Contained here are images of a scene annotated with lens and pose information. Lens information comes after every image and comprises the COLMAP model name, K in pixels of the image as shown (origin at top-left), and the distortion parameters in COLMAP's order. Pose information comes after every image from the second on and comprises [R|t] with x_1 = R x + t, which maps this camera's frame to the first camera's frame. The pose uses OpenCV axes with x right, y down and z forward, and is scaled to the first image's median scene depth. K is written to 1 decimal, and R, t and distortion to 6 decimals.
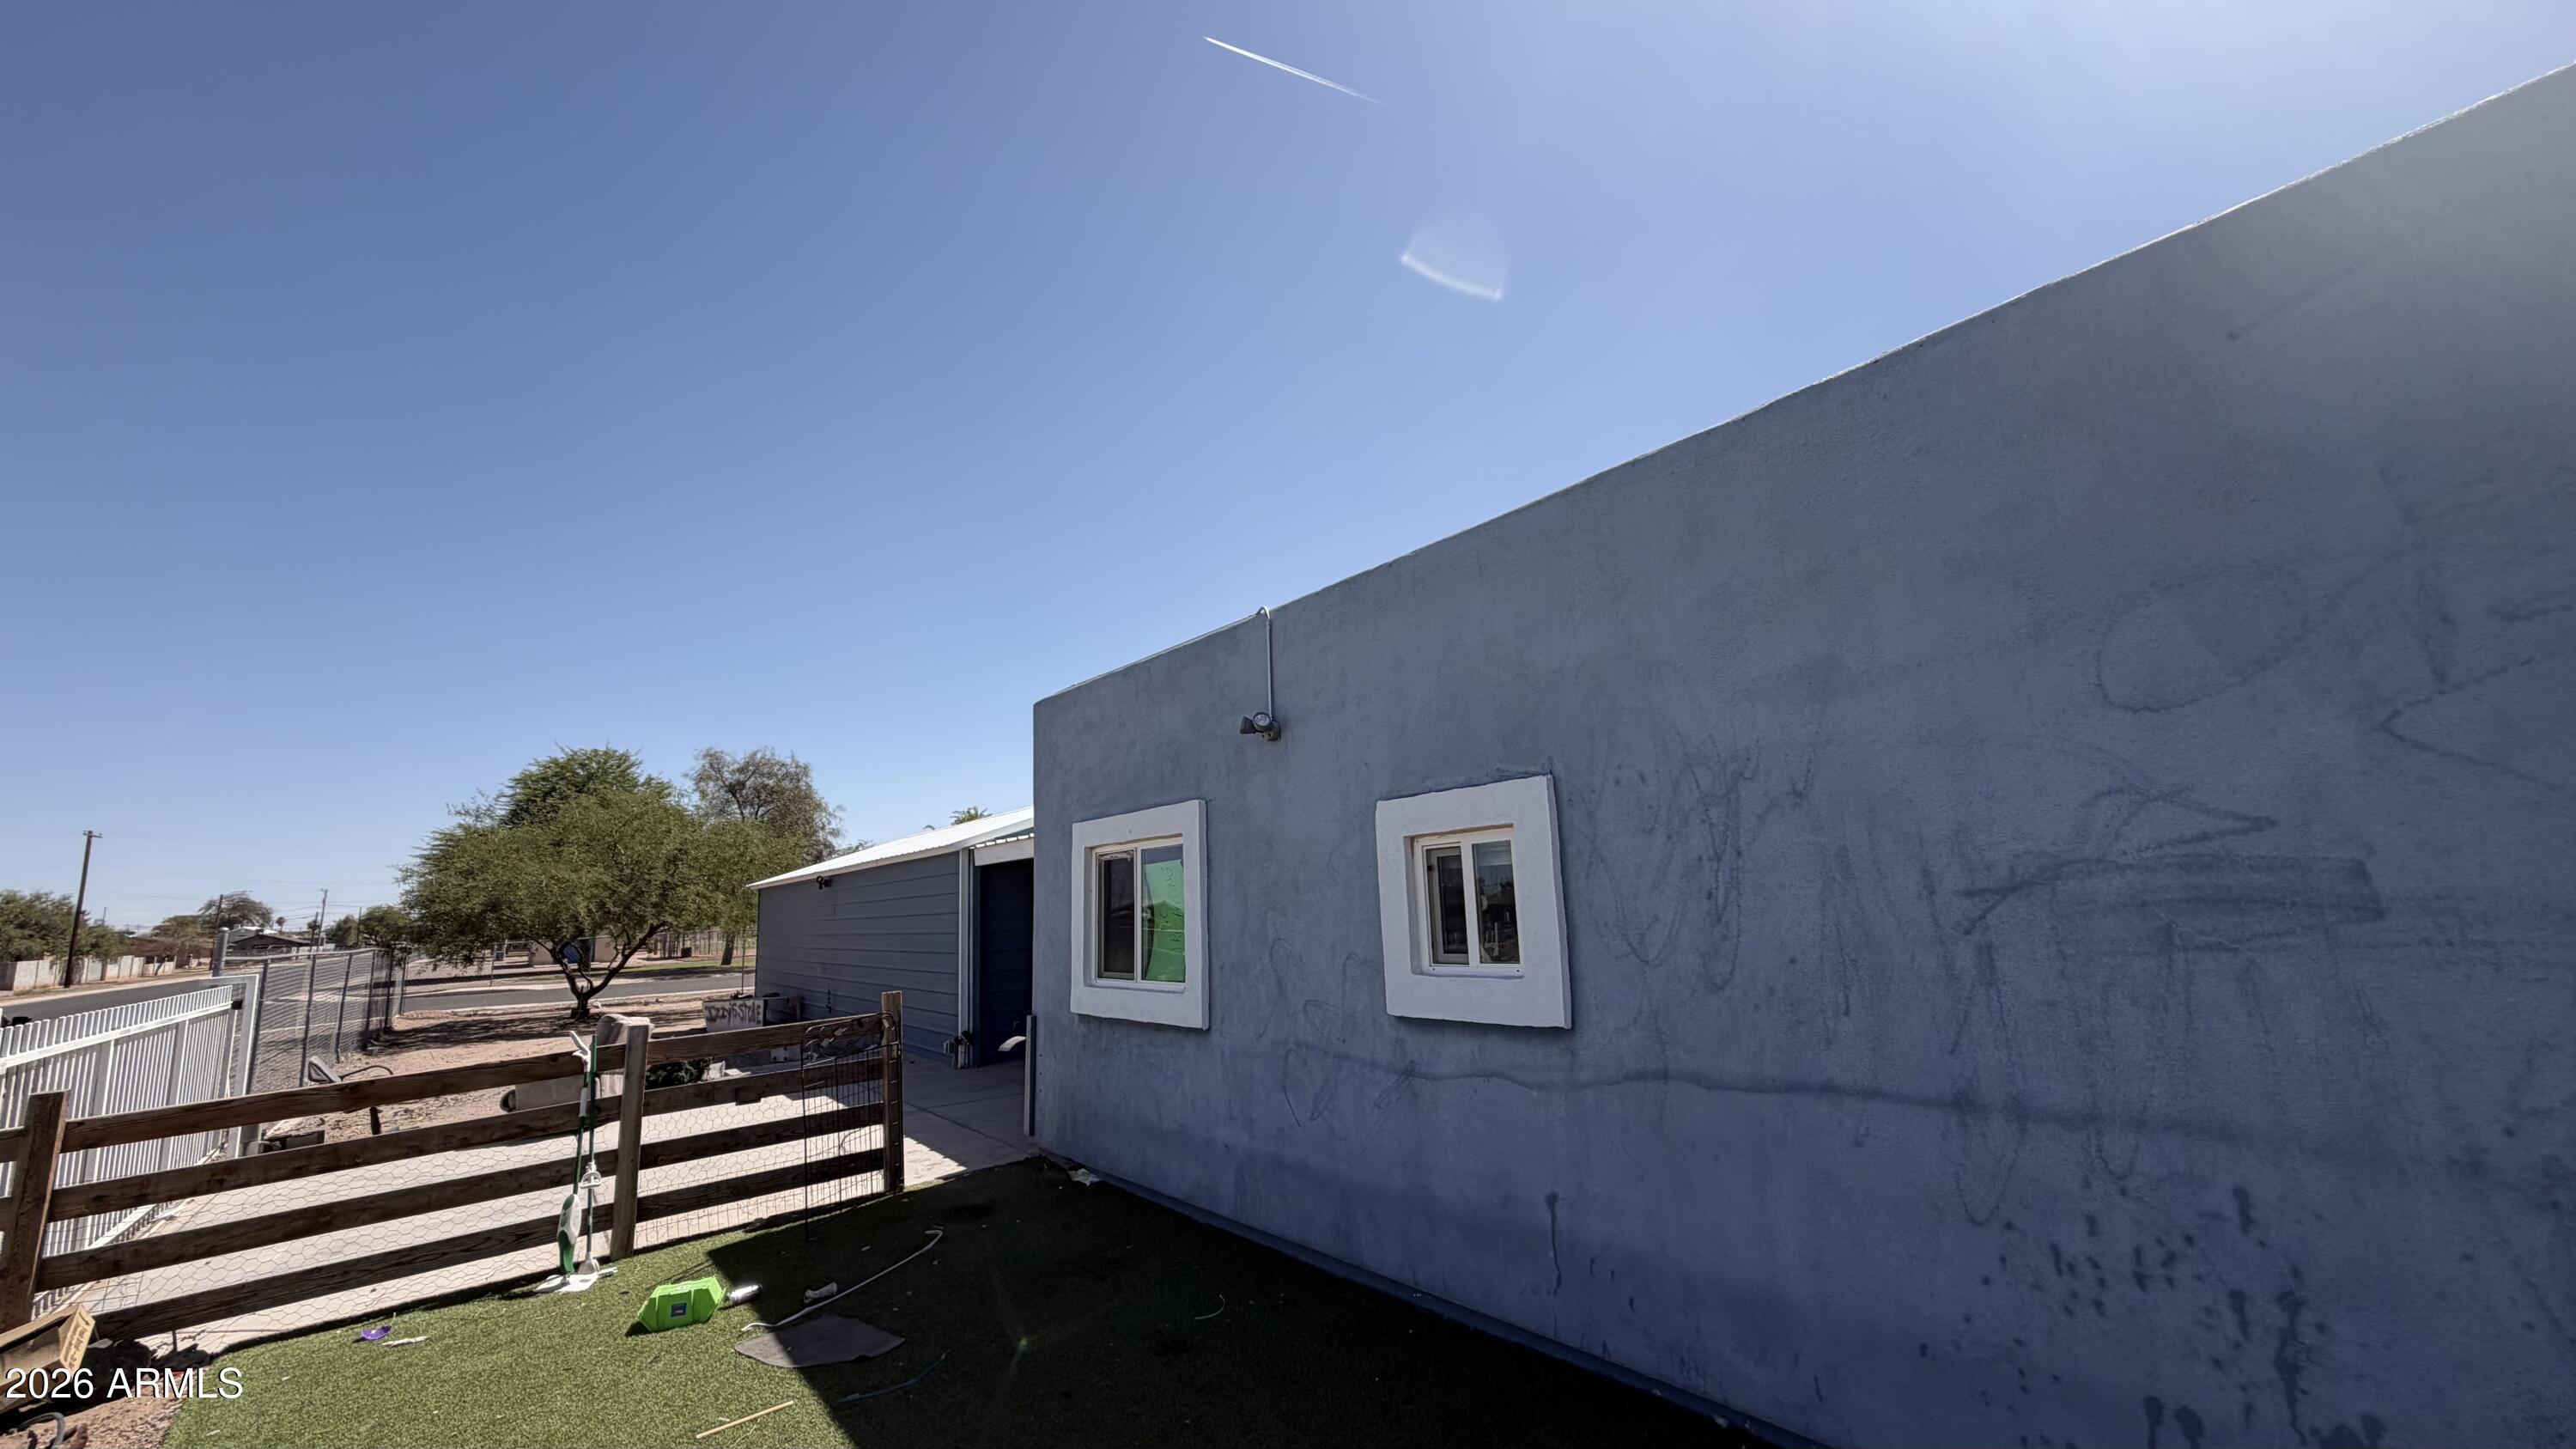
lens RADIAL K [[1030.0, 0, 1282.4], [0, 1030.0, 721.8], [0, 0, 1]] dist [0.001178, 0.000481]
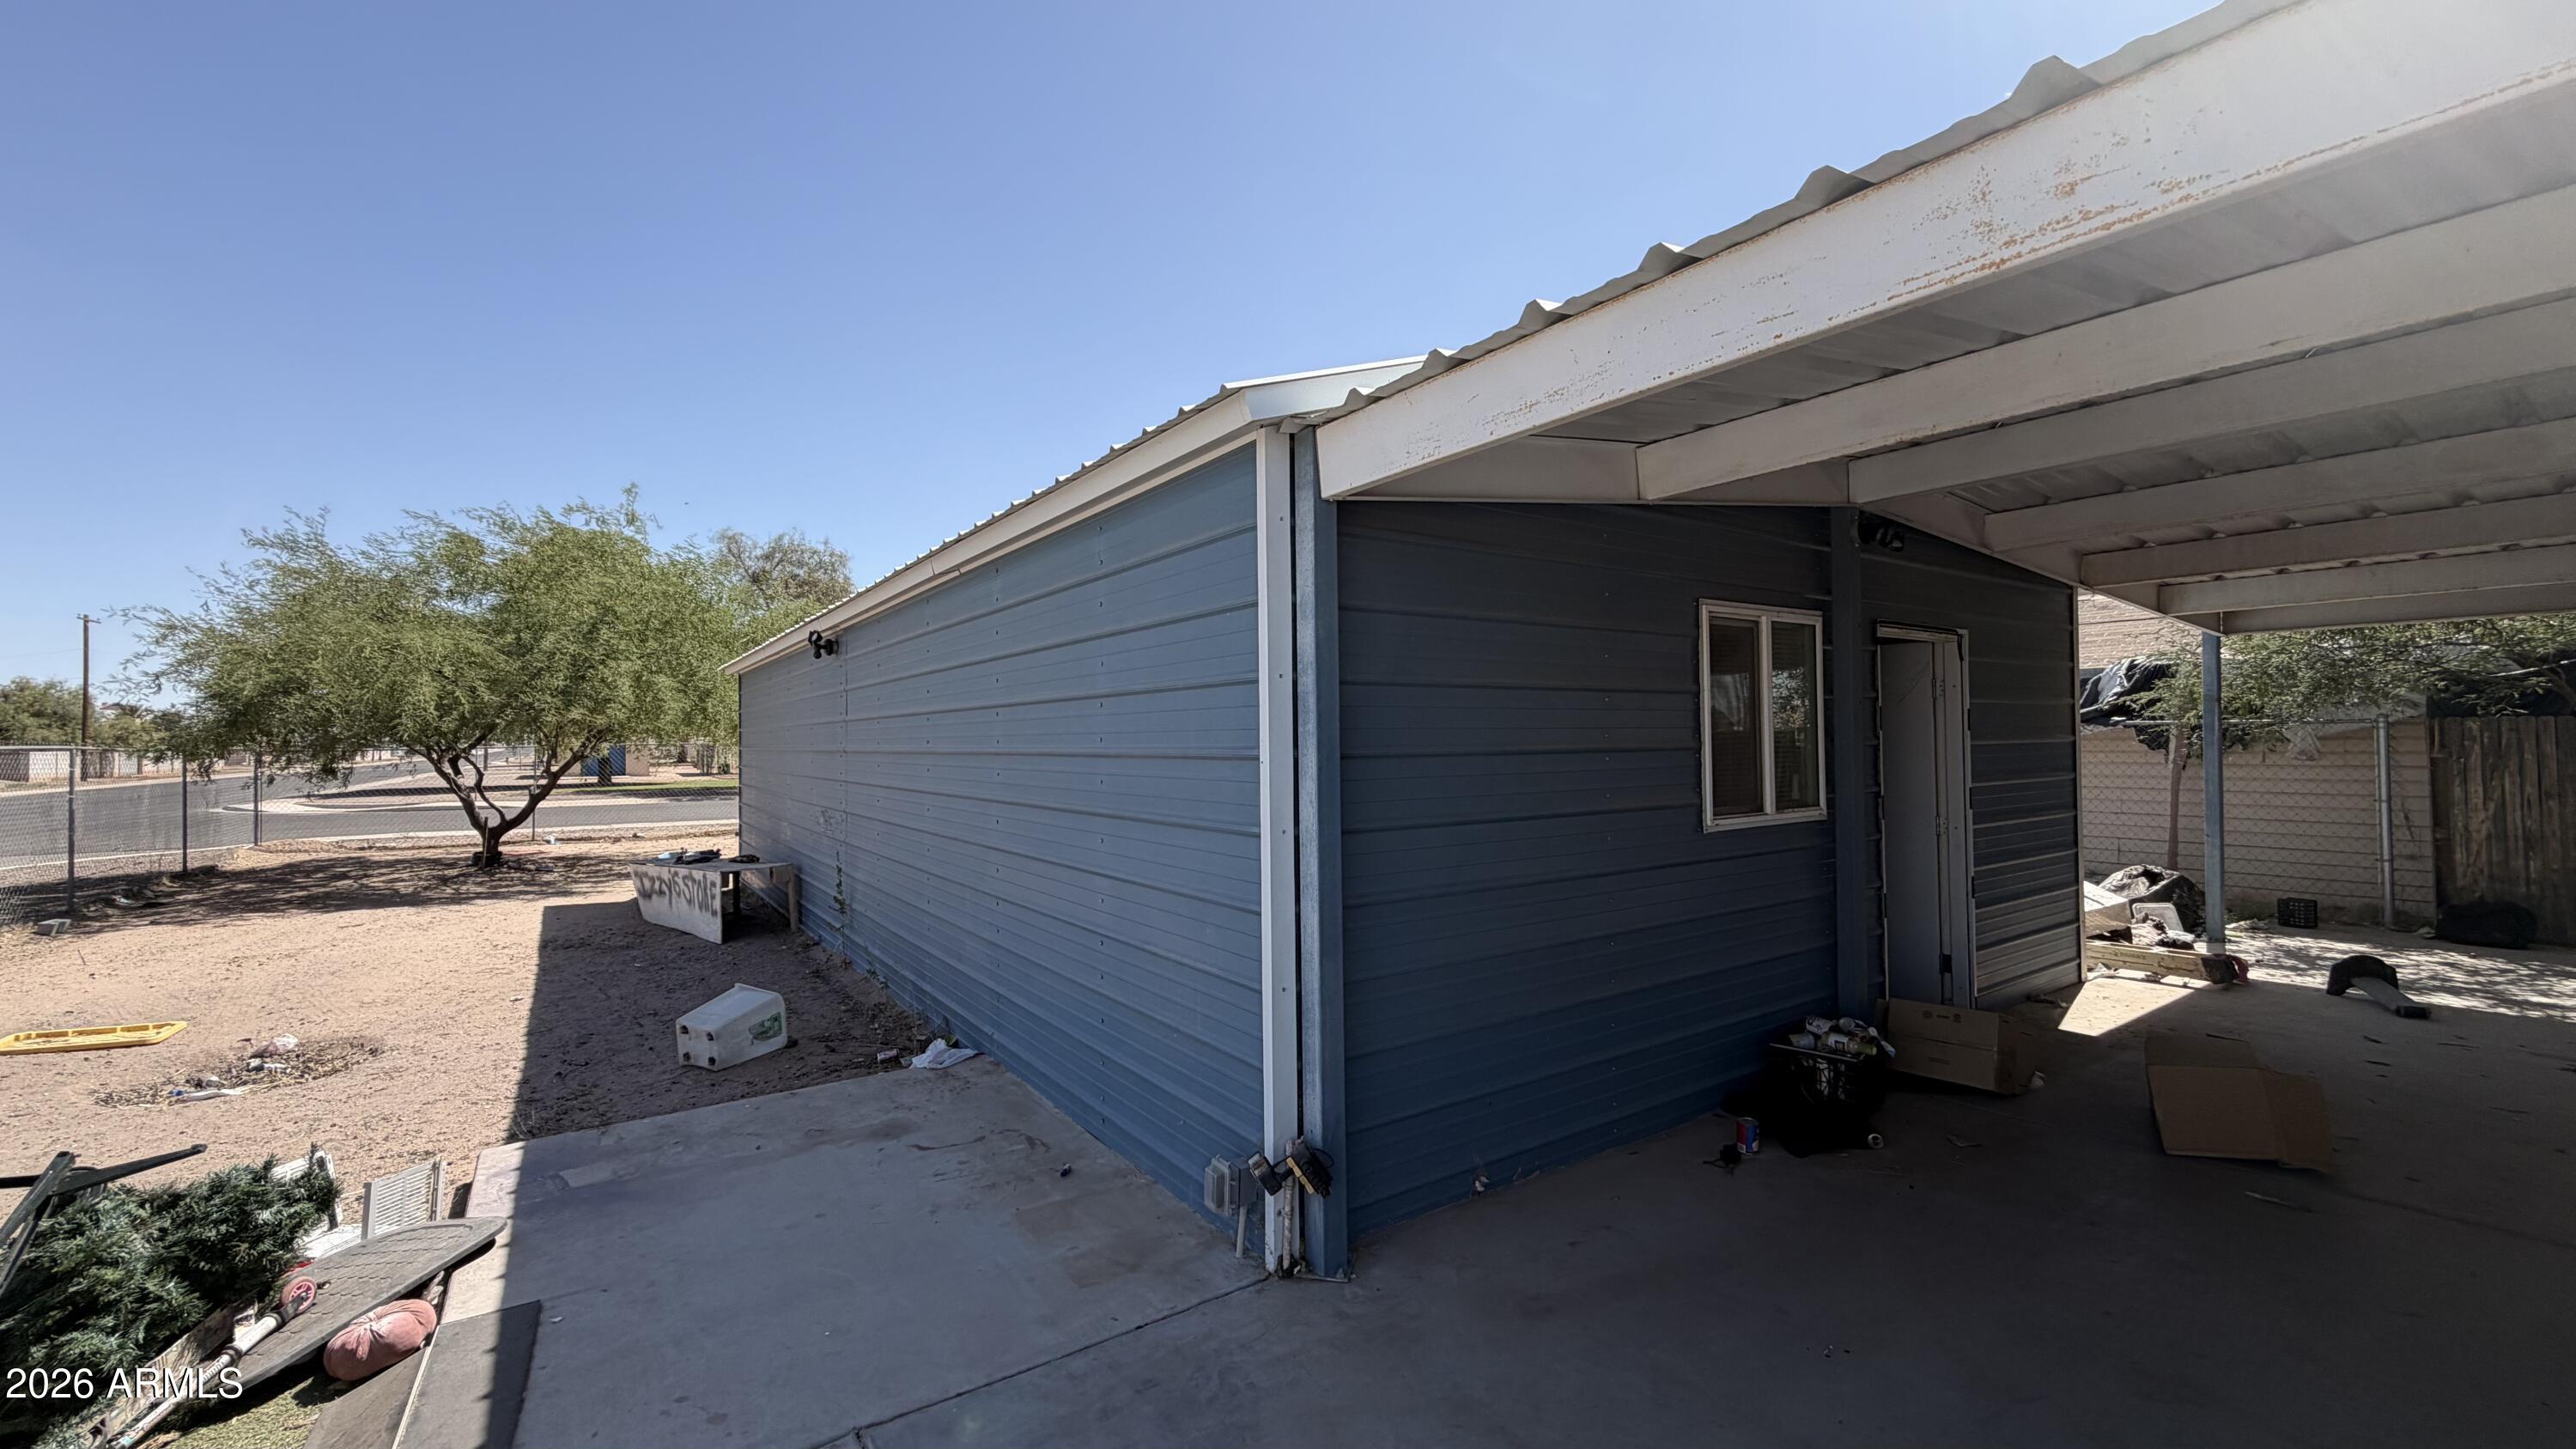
lens RADIAL K [[1030.0, 0, 1282.4], [0, 1030.0, 721.8], [0, 0, 1]] dist [0.001178, 0.000481]
pose [[0.998546, 0.035355, -0.040694, -0.092508], [-0.028637, 0.987464, 0.155228, 0.048583], [0.045672, -0.153837, 0.987040, 0.232715]]
